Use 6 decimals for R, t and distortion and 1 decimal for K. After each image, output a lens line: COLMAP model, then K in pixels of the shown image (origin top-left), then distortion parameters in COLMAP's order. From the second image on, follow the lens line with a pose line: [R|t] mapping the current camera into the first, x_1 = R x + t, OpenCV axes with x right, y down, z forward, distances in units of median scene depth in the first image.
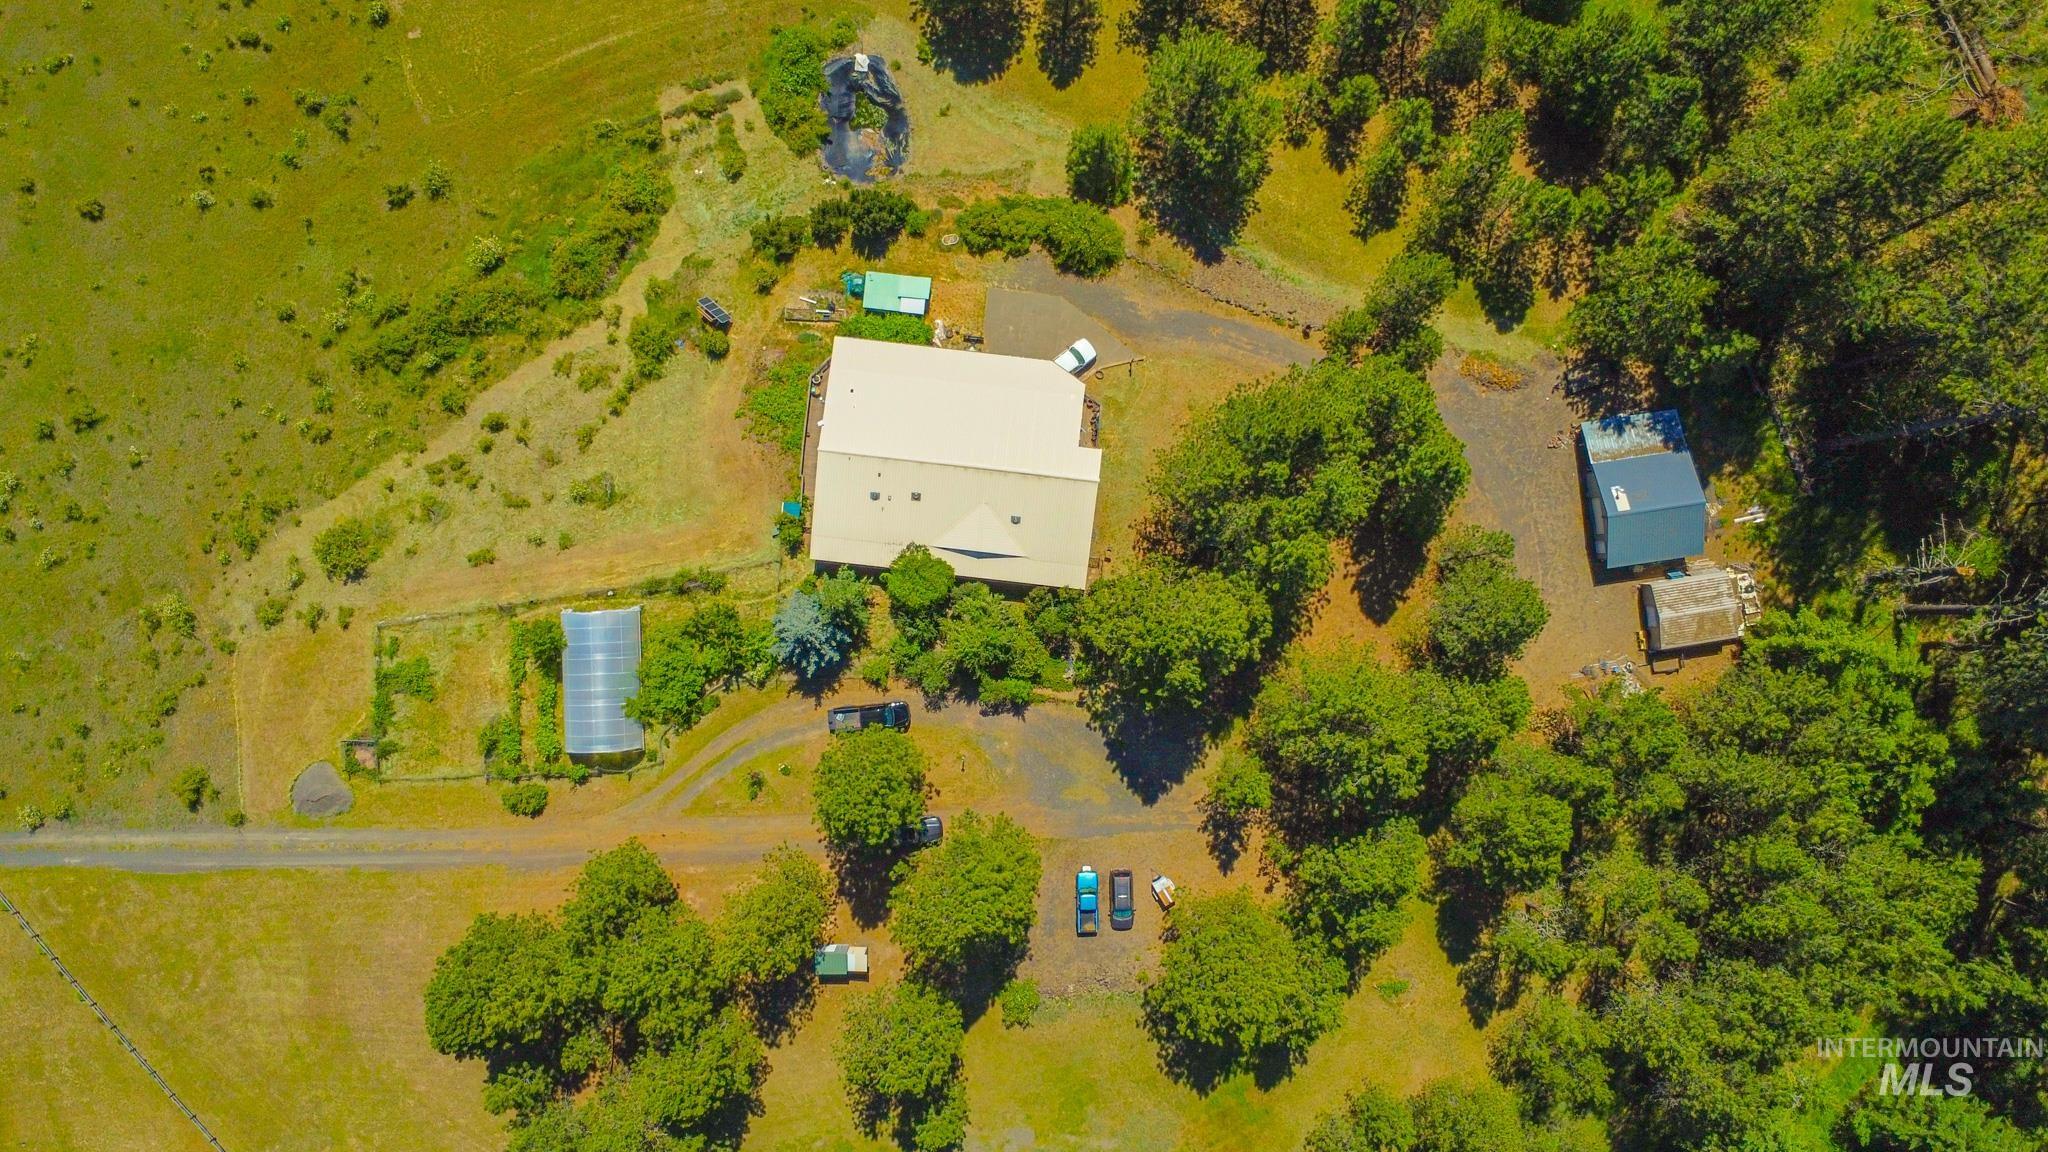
lens RADIAL K [[1535.4, 0, 1022.6], [0, 1535.4, 578.7], [0, 0, 1]] dist [0.004325, -0.007997]
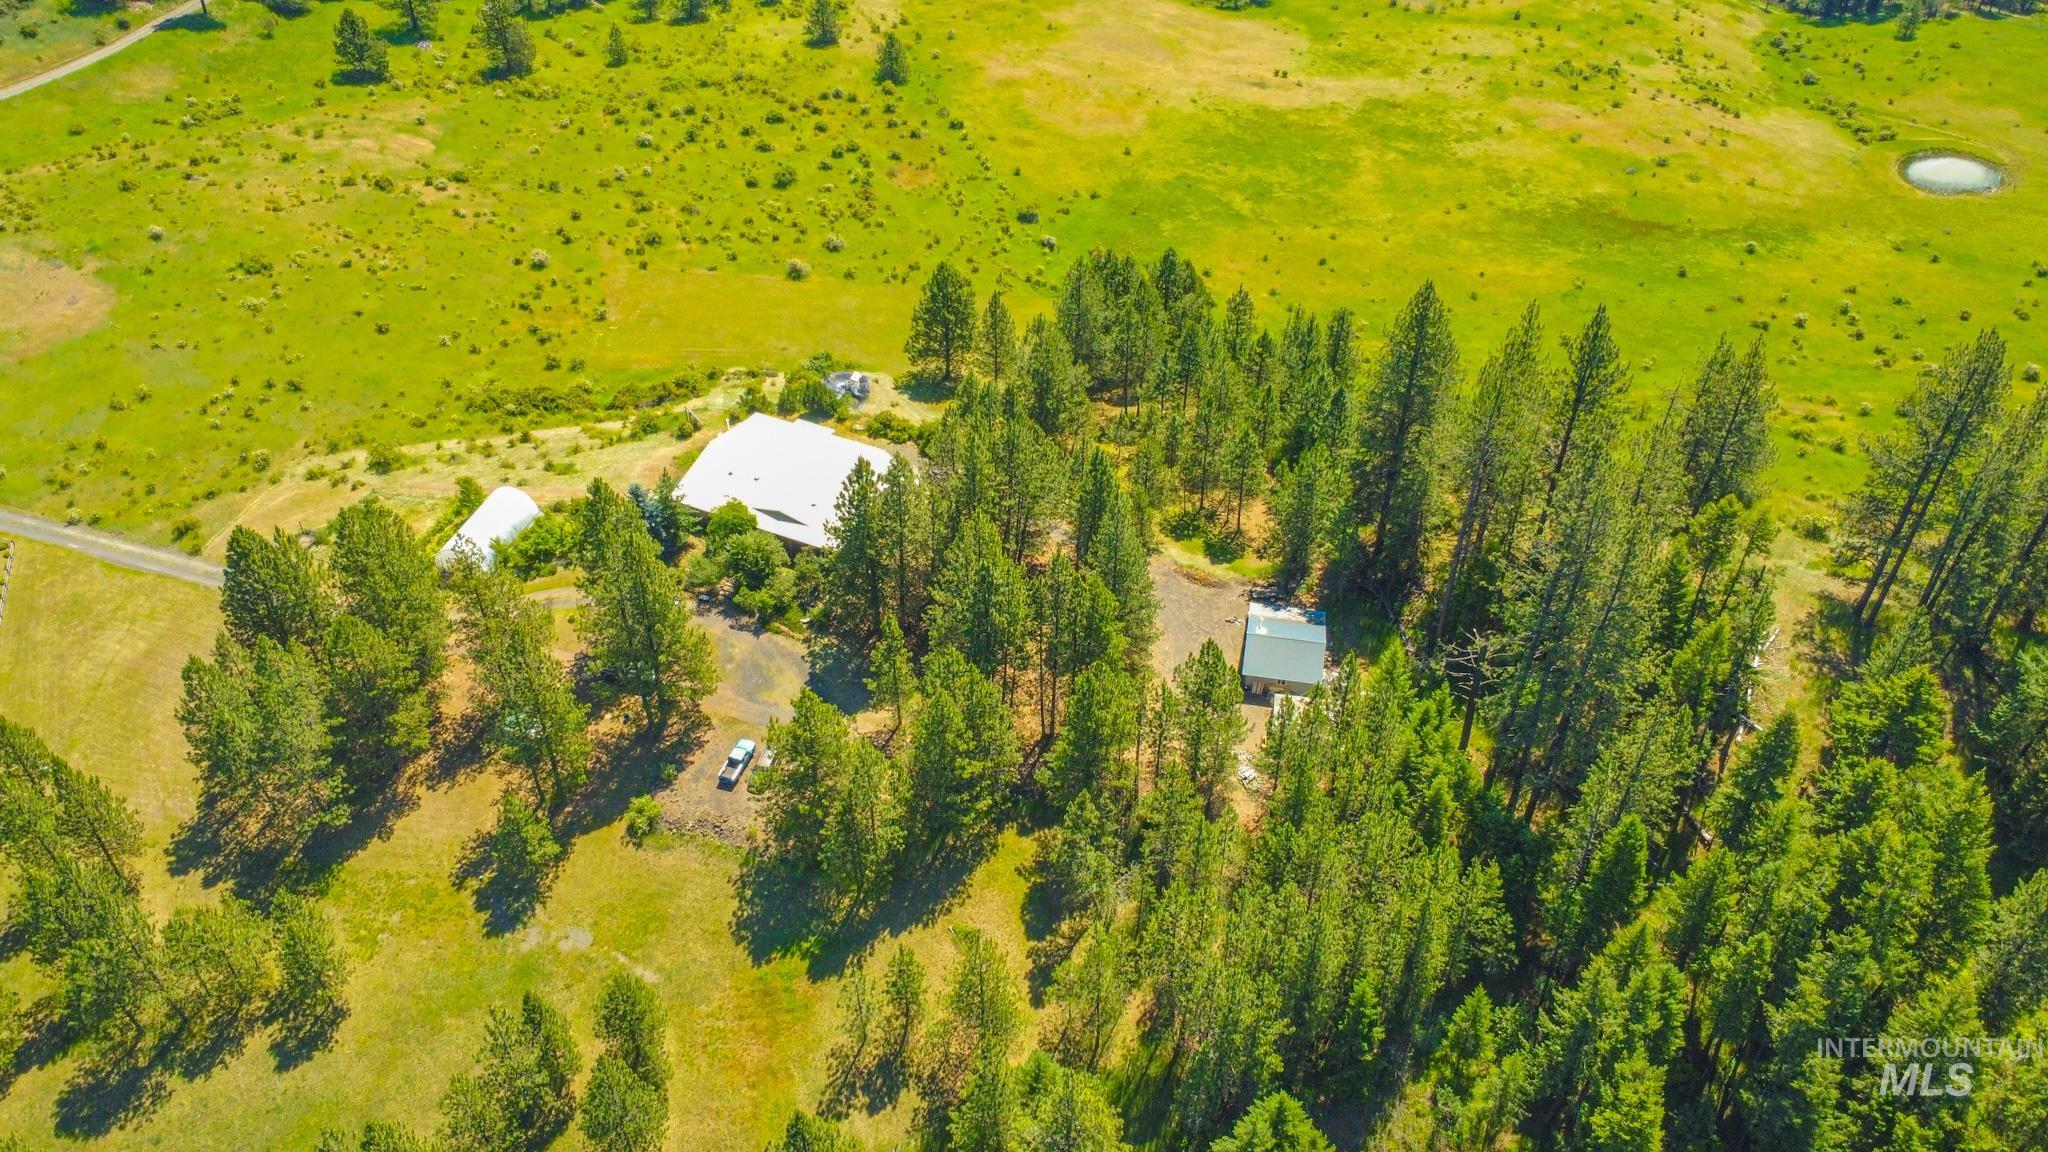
lens RADIAL K [[1535.4, 0, 1022.3], [0, 1535.4, 576.8], [0, 0, 1]] dist [0.004325, -0.007997]
pose [[0.945021, 0.215436, -0.246013, 0.498832], [-0.327006, 0.619339, -0.713783, 0.878172], [-0.001409, 0.754988, 0.655737, 0.133797]]
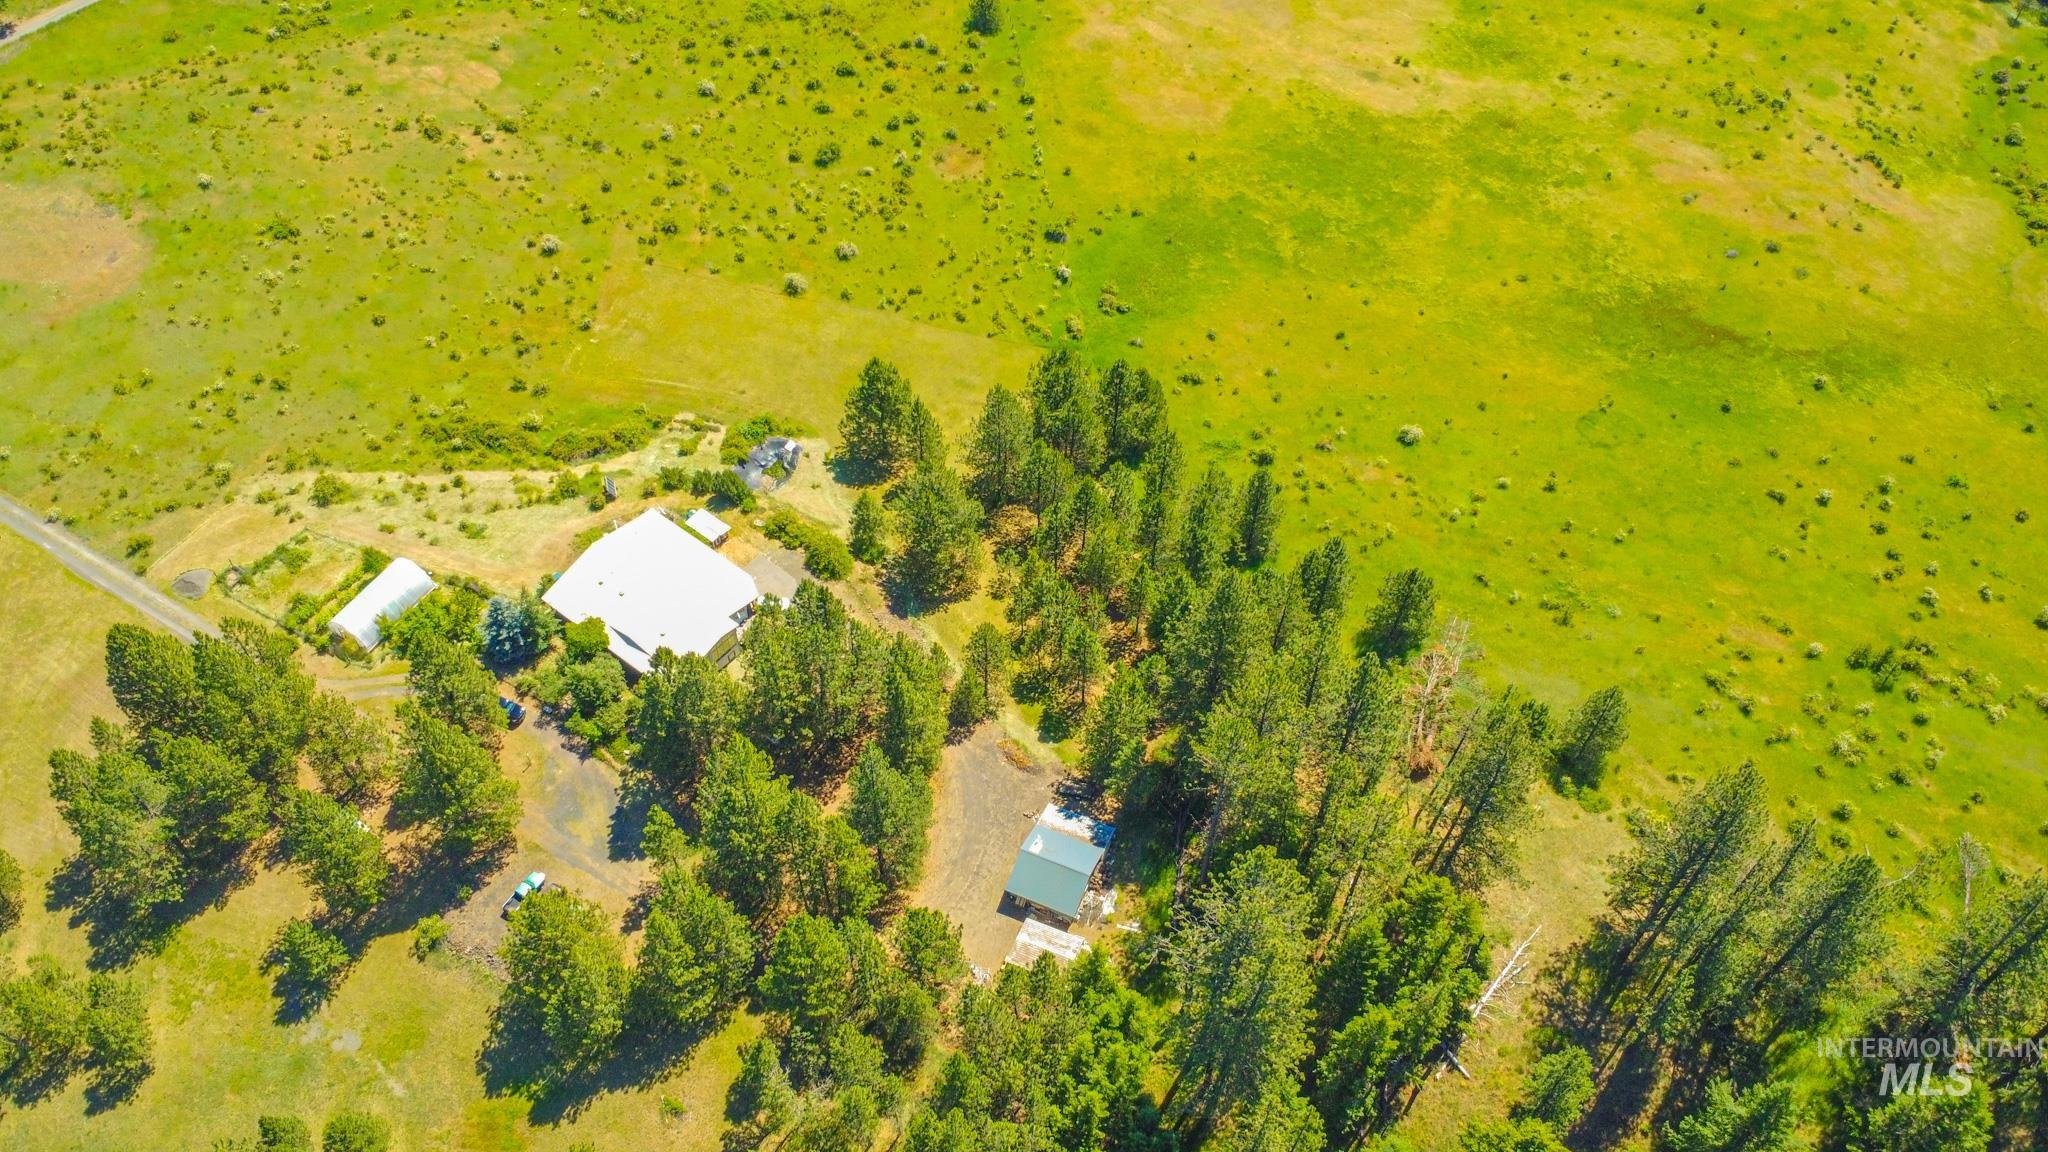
lens RADIAL K [[1535.4, 0, 1023.0], [0, 1535.4, 578.7], [0, 0, 1]] dist [0.004325, -0.007997]
pose [[0.849284, 0.414202, -0.327343, 0.706942], [-0.527911, 0.660209, -0.534260, 0.501453], [-0.005177, 0.626547, 0.779367, -0.170500]]
